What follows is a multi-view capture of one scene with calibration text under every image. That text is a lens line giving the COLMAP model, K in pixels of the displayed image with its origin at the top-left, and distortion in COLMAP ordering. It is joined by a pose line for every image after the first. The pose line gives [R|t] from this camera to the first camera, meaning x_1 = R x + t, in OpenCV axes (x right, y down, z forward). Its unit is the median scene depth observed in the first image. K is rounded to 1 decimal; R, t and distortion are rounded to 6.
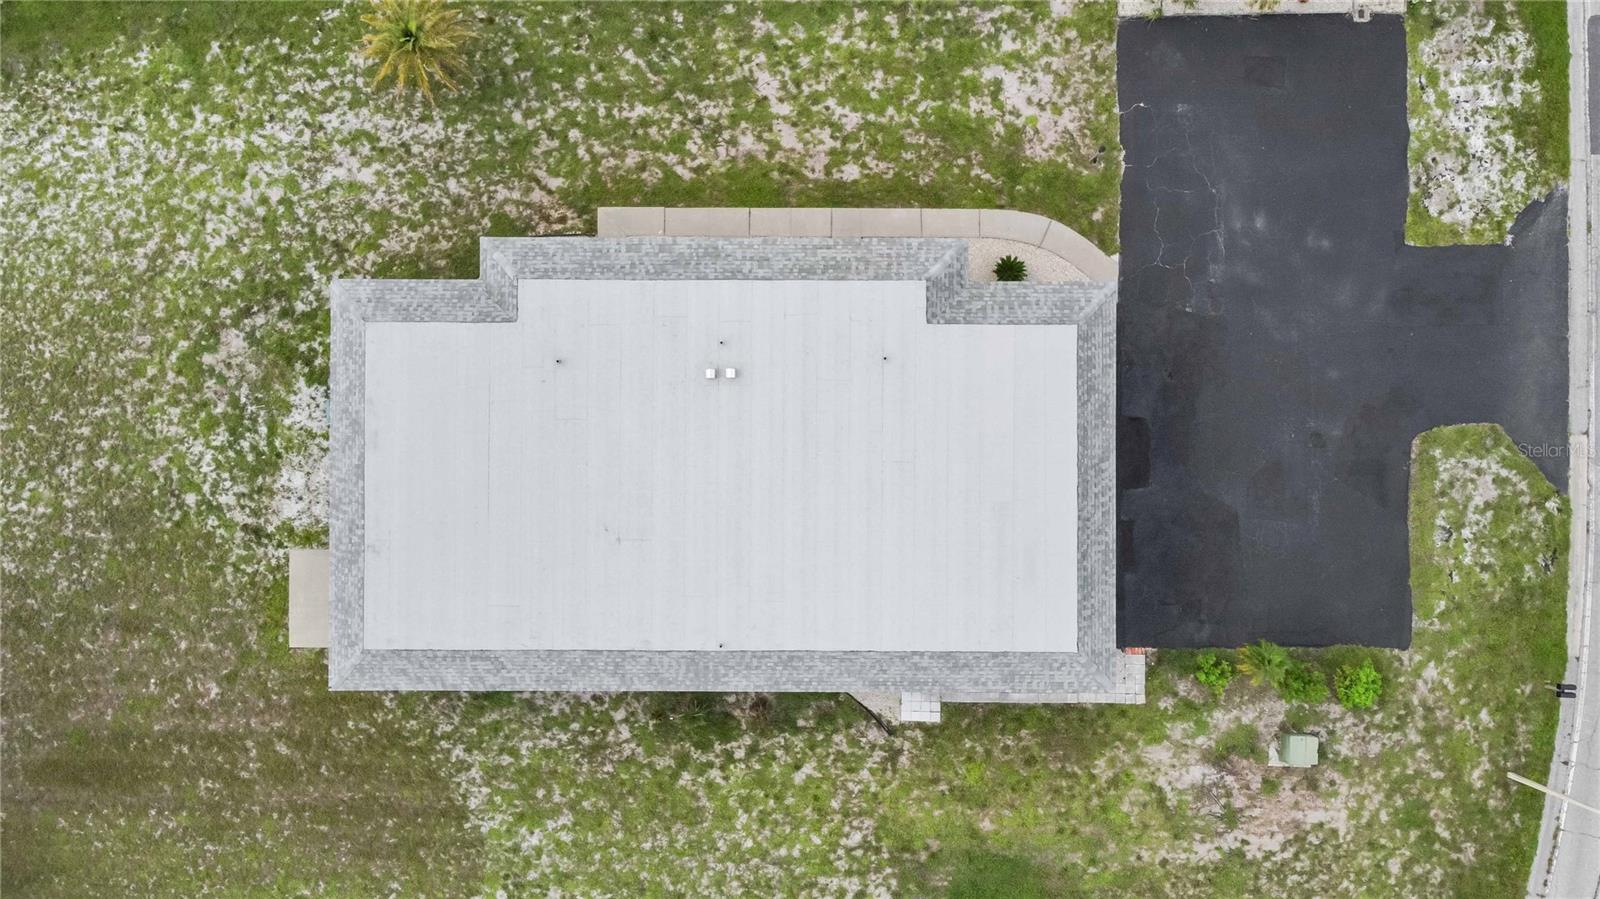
lens RADIAL K [[1204.2, 0, 797.4], [0, 1204.2, 408.6], [0, 0, 1]] dist [-0.001841, 0.002311]
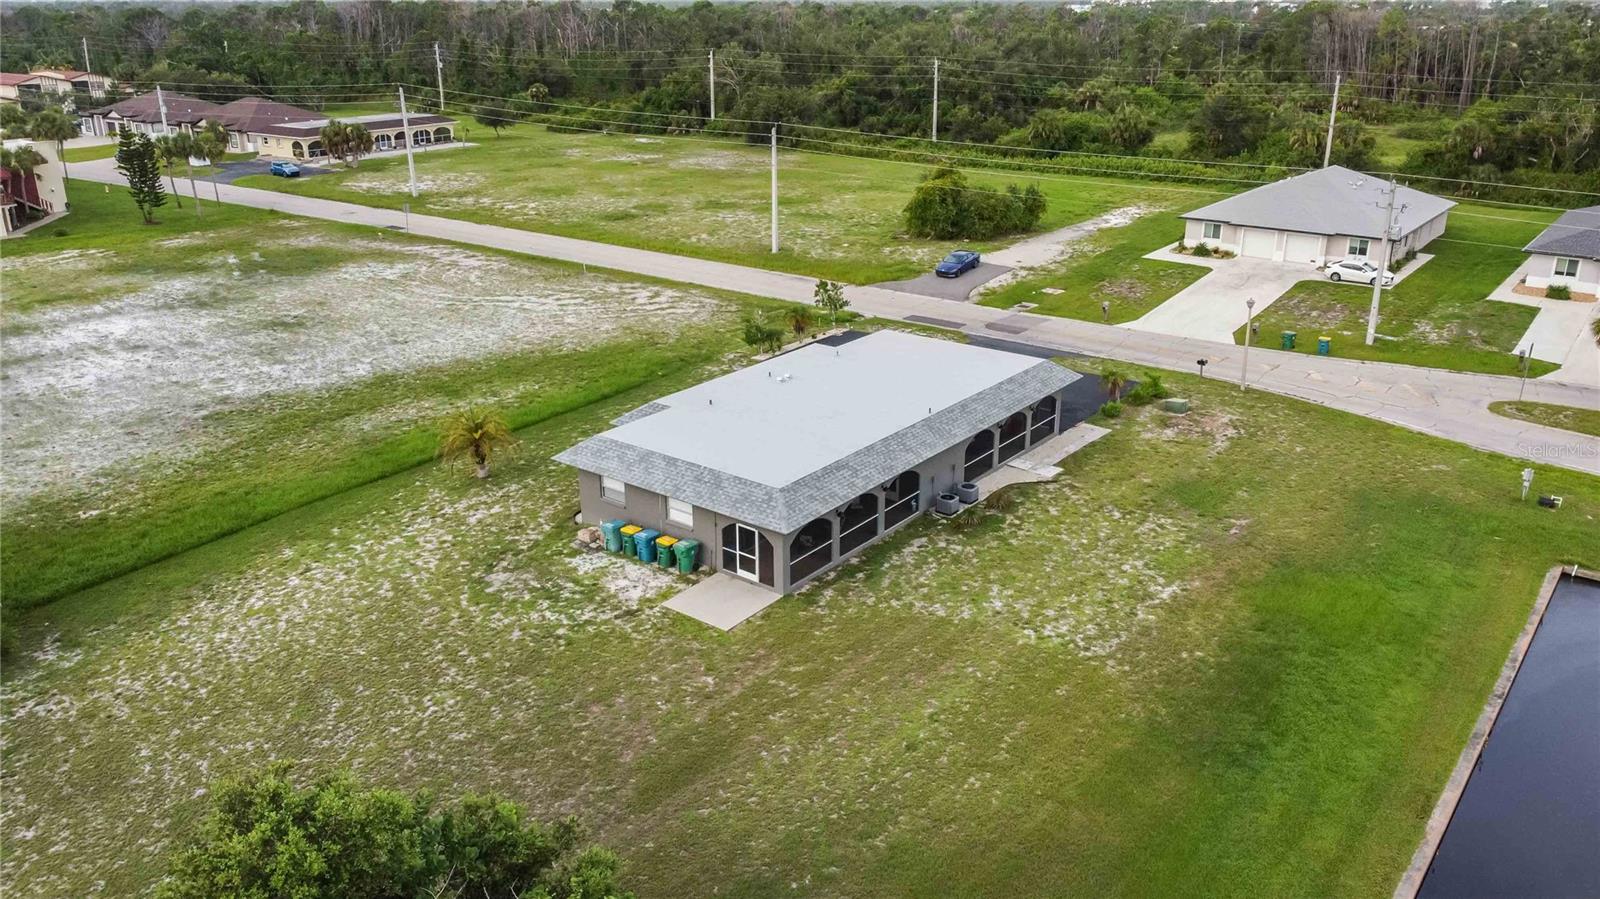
lens RADIAL K [[1211.5, 0, 800.0], [0, 1211.5, 449.5], [0, 0, 1]] dist [0.001494, -0.006764]
pose [[0.612860, -0.282543, 0.737951, -1.122475], [0.790189, 0.221448, -0.571456, 0.823837], [-0.001957, 0.933343, 0.358979, 0.456107]]
